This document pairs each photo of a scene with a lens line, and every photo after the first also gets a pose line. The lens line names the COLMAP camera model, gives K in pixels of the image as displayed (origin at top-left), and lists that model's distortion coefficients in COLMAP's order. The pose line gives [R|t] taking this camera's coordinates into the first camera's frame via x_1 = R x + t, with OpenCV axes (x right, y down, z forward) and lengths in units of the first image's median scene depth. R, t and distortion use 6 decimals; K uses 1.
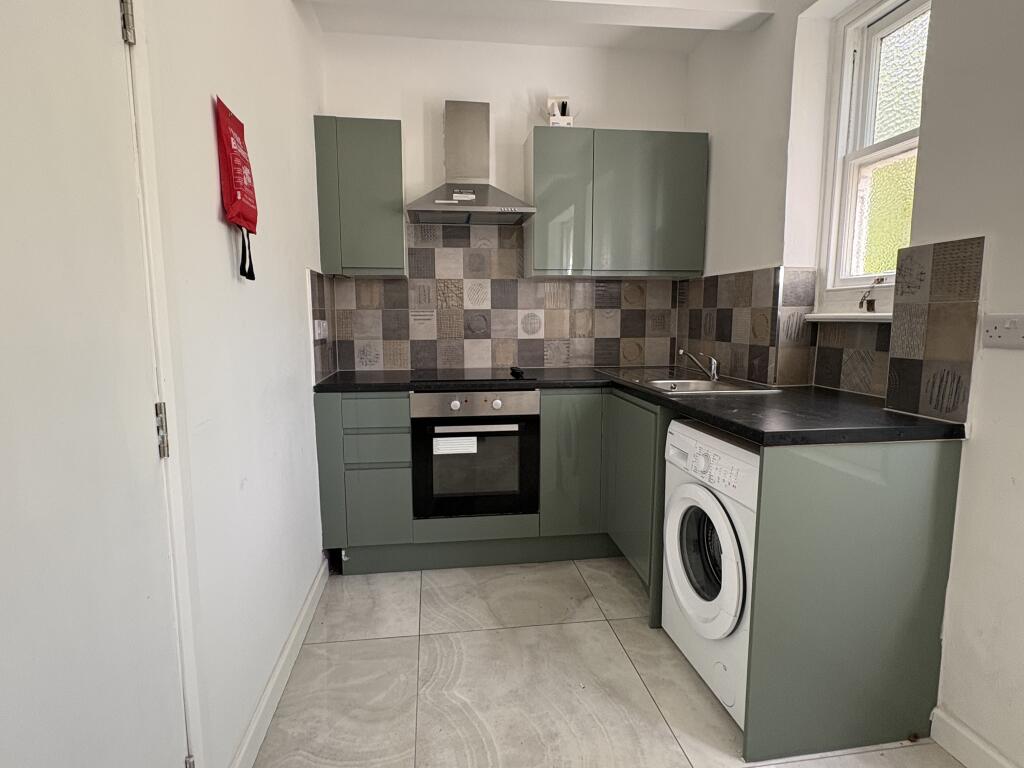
lens RADIAL K [[520.4, 0, 512.0], [0, 520.4, 384.0], [0, 0, 1]] dist [0.003392, 0.001384]
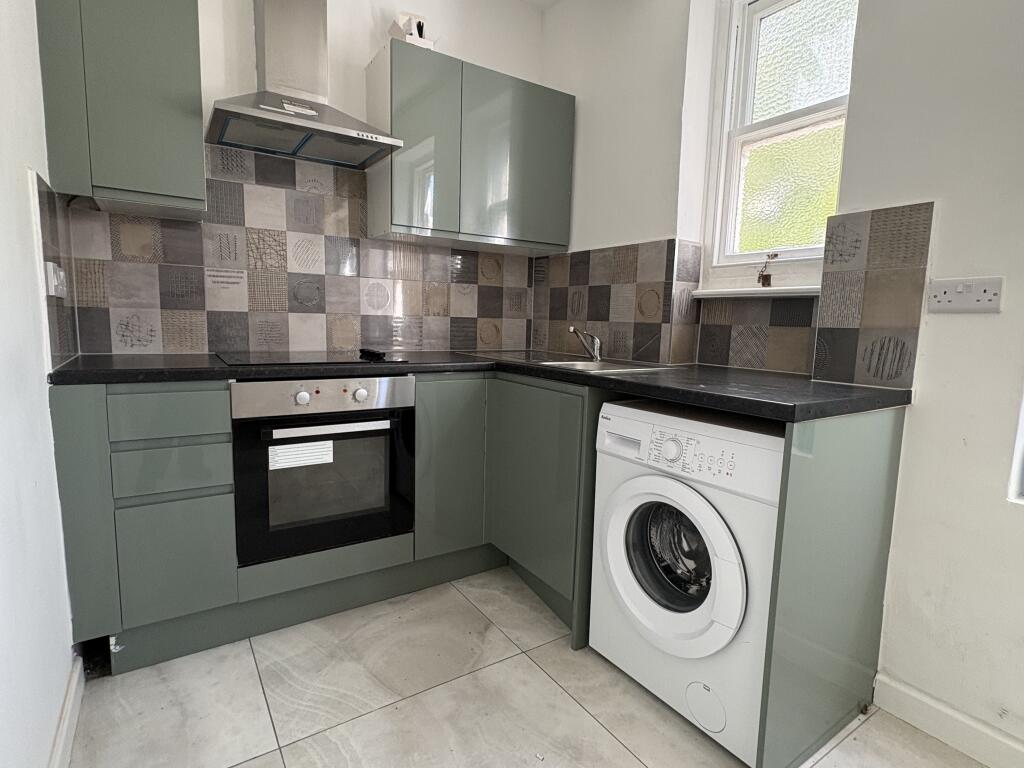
lens RADIAL K [[520.4, 0, 512.0], [0, 520.4, 384.0], [0, 0, 1]] dist [0.003392, 0.001384]
pose [[0.908838, -0.026312, 0.416319, -0.144574], [0.024378, 0.999653, 0.009961, 0.021418], [-0.416436, 0.001096, 0.909164, 0.234644]]
